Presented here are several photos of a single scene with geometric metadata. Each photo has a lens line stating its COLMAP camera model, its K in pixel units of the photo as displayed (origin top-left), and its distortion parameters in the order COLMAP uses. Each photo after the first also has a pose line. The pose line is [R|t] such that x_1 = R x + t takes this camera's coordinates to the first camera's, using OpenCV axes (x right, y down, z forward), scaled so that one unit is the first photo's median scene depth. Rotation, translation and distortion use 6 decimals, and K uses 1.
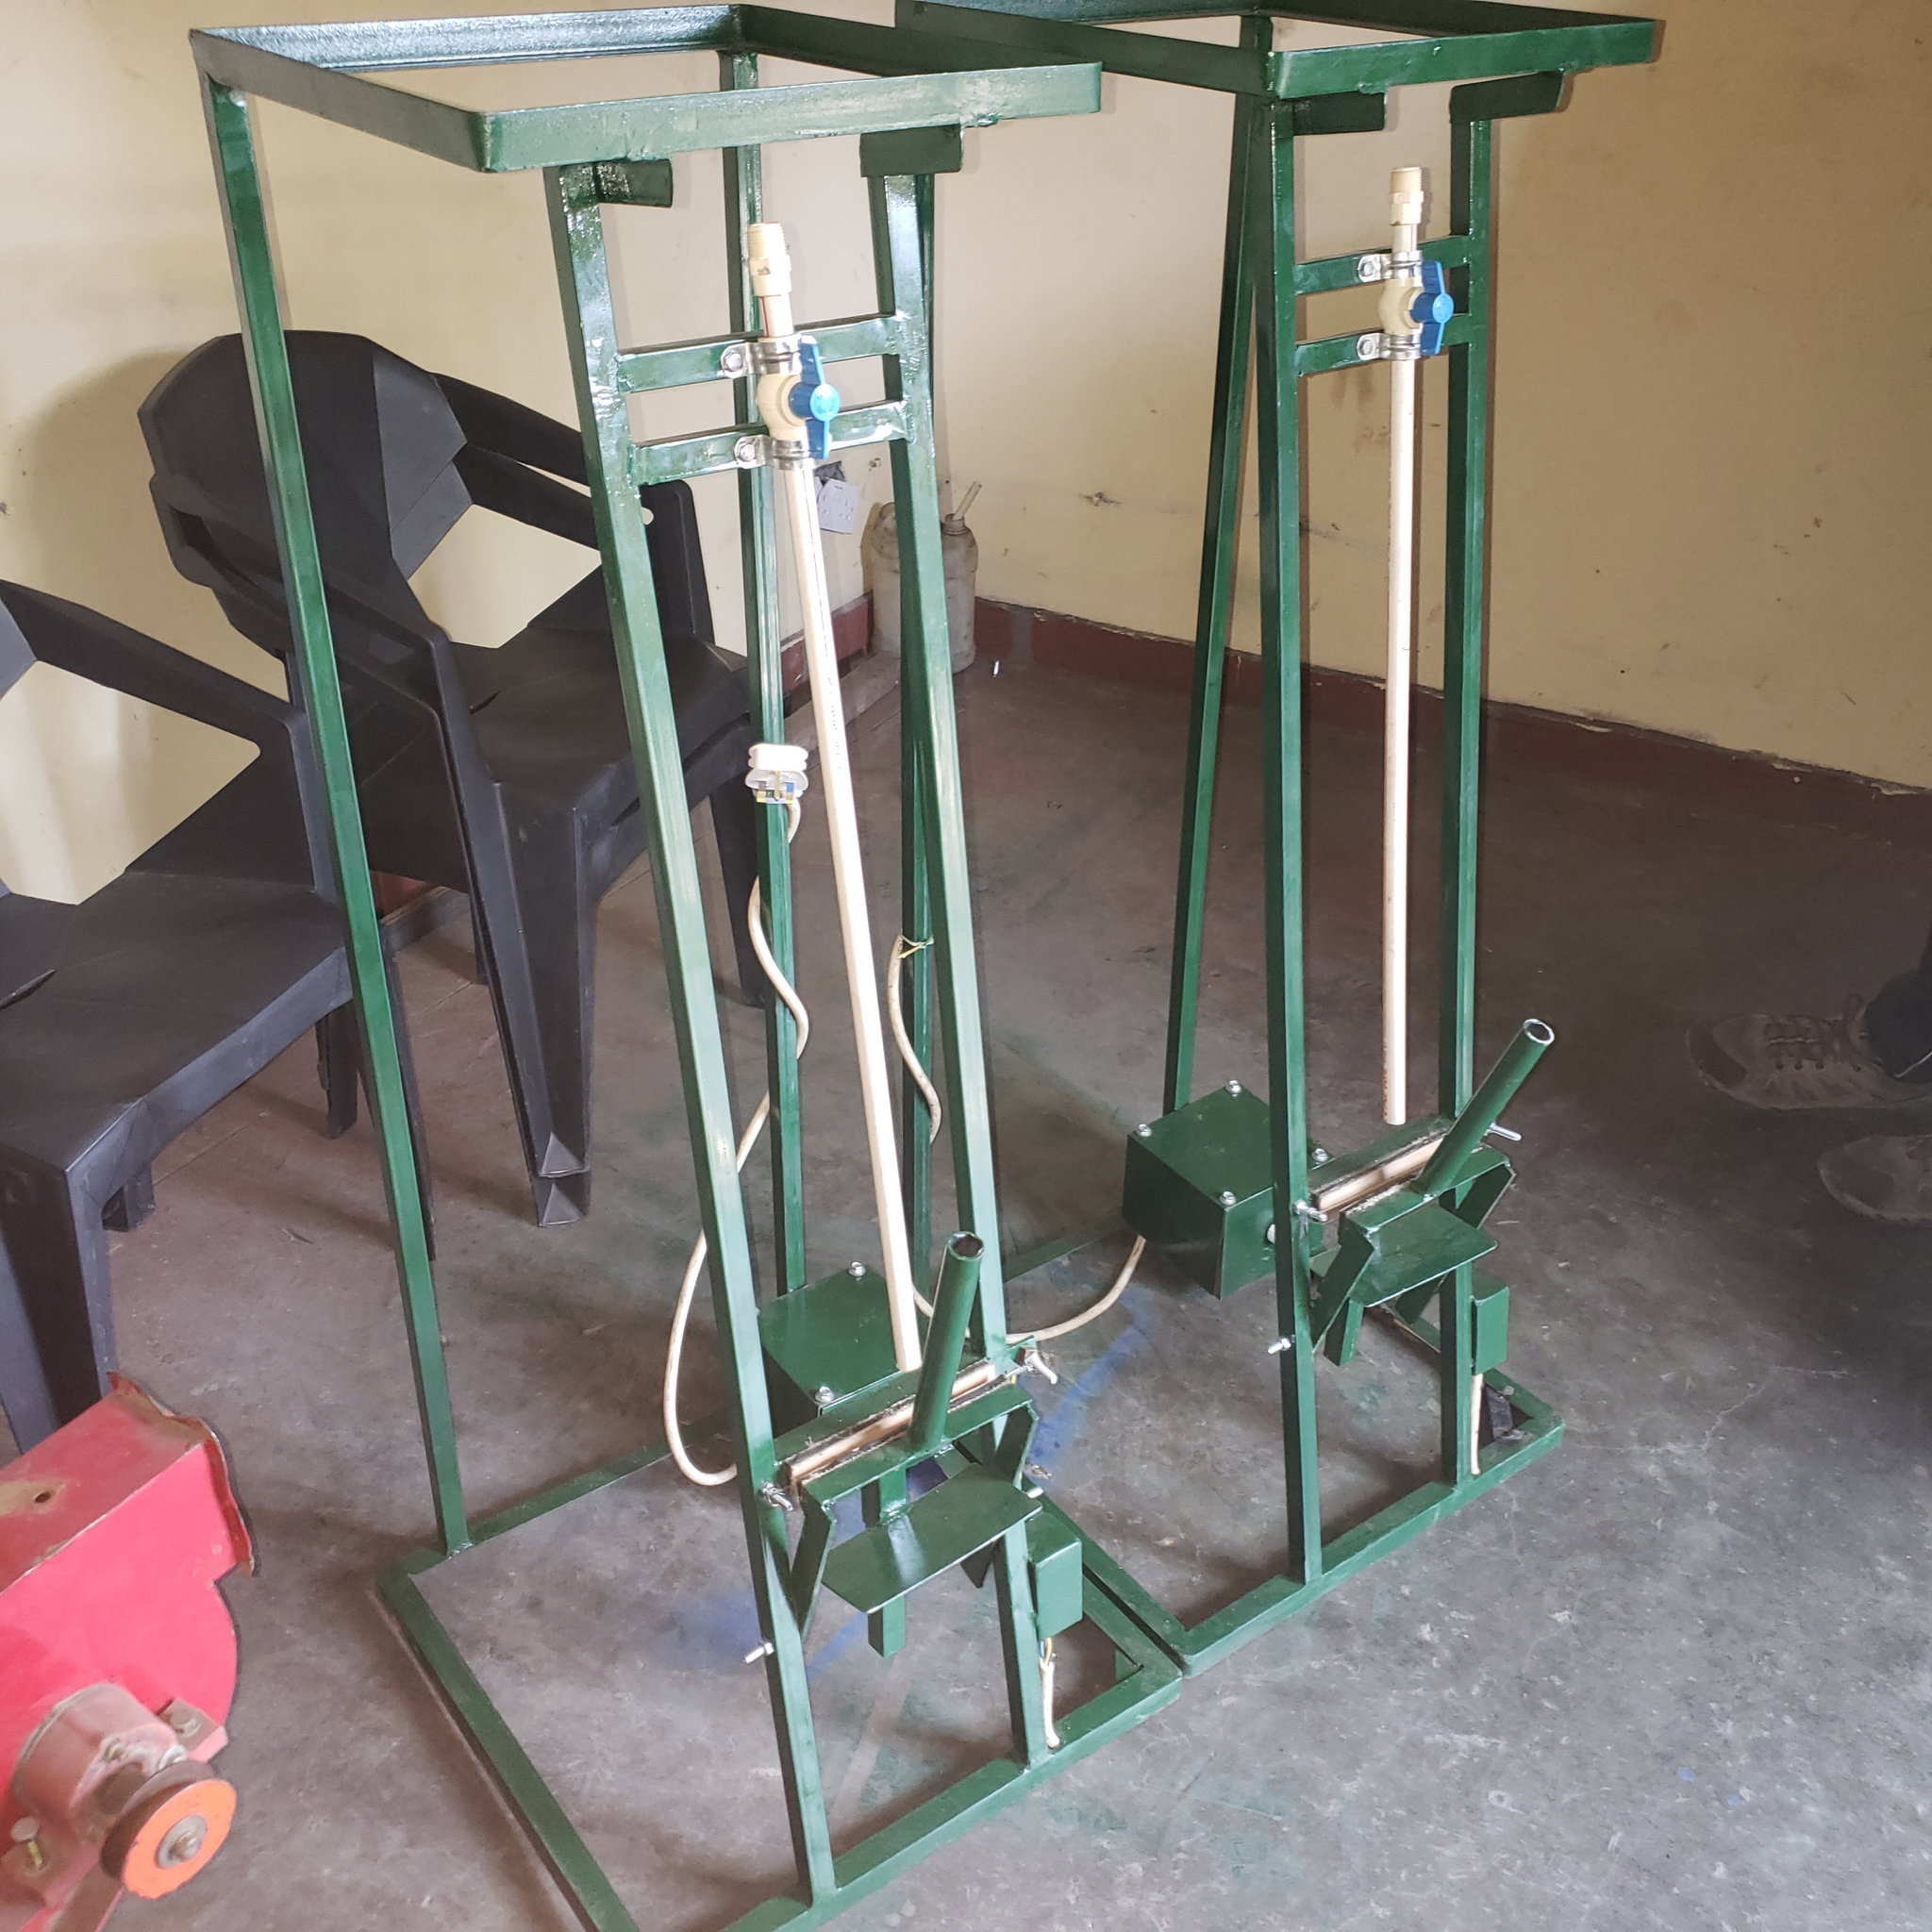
lens RADIAL K [[2055.2, 0, 966.0], [0, 2055.2, 966.0], [0, 0, 1]] dist [-0.021715, 0.063068]
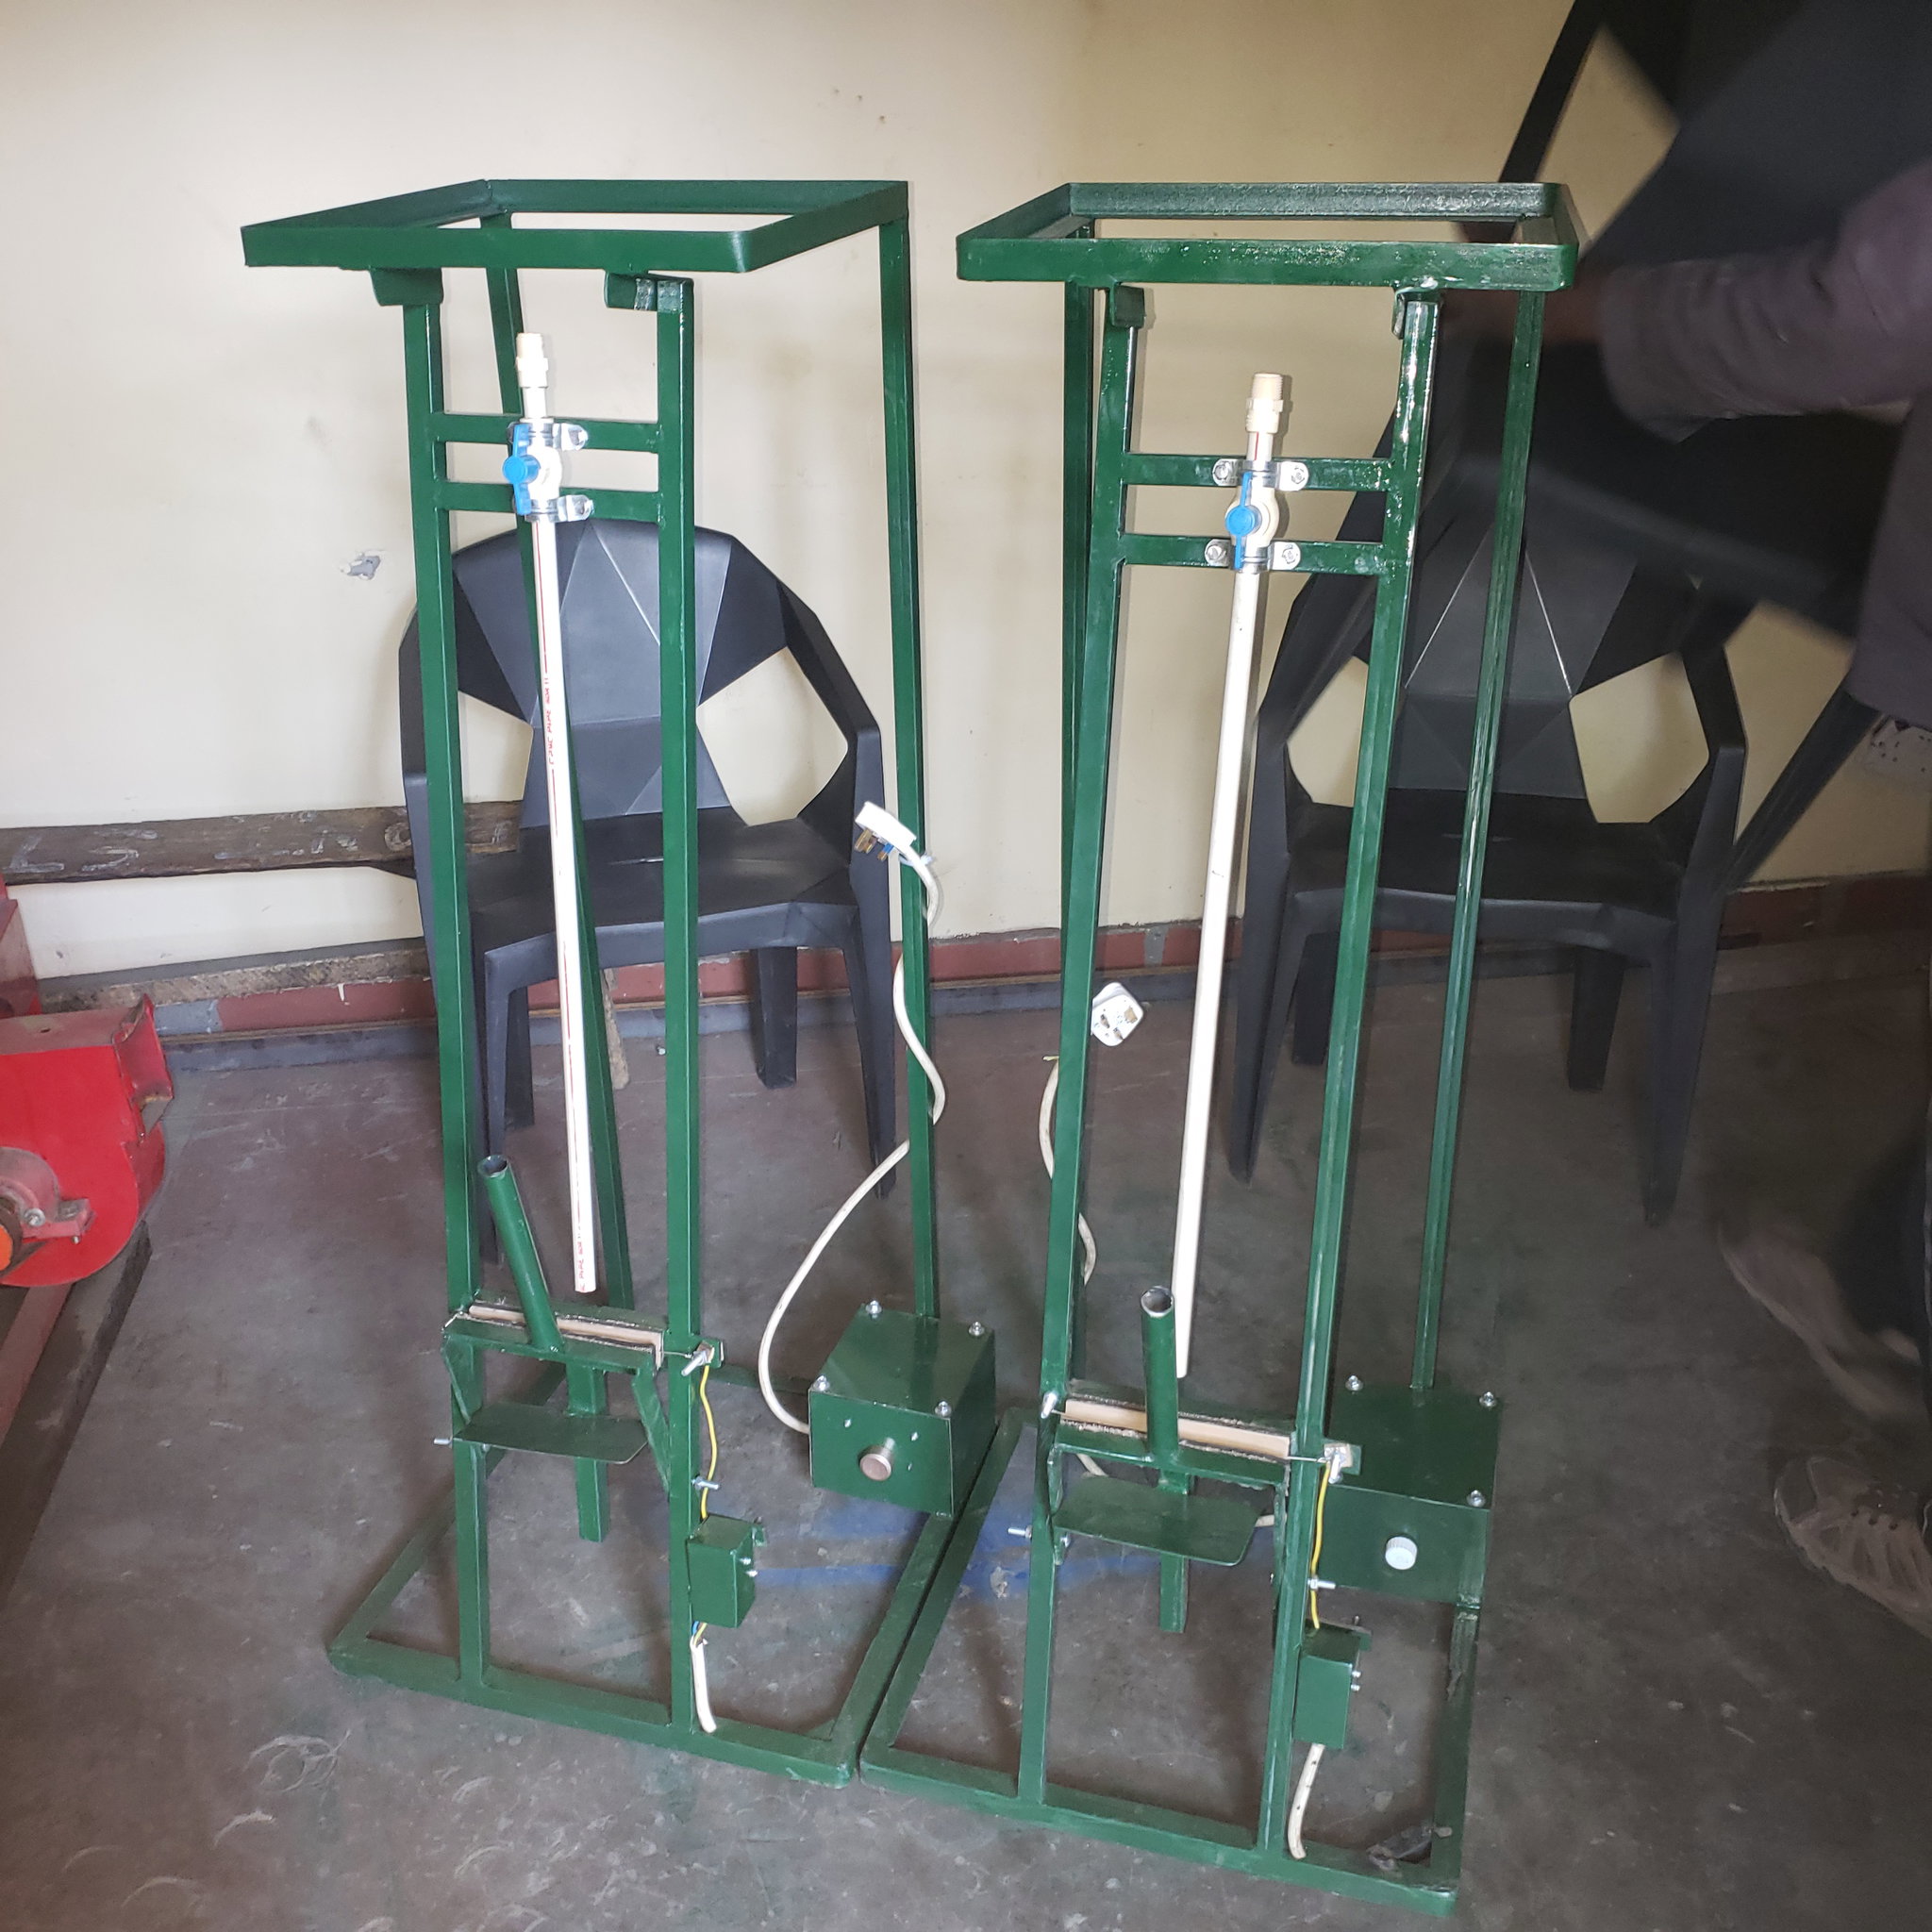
lens RADIAL K [[1999.4, 0, 871.0], [0, 1999.4, 981.5], [0, 0, 1]] dist [-0.011207, 0.011640]
pose [[0.592330, 0.332097, -0.734069, 0.733591], [-0.377347, 0.919344, 0.111430, -0.138003], [0.711867, 0.210995, 0.669870, 0.259904]]
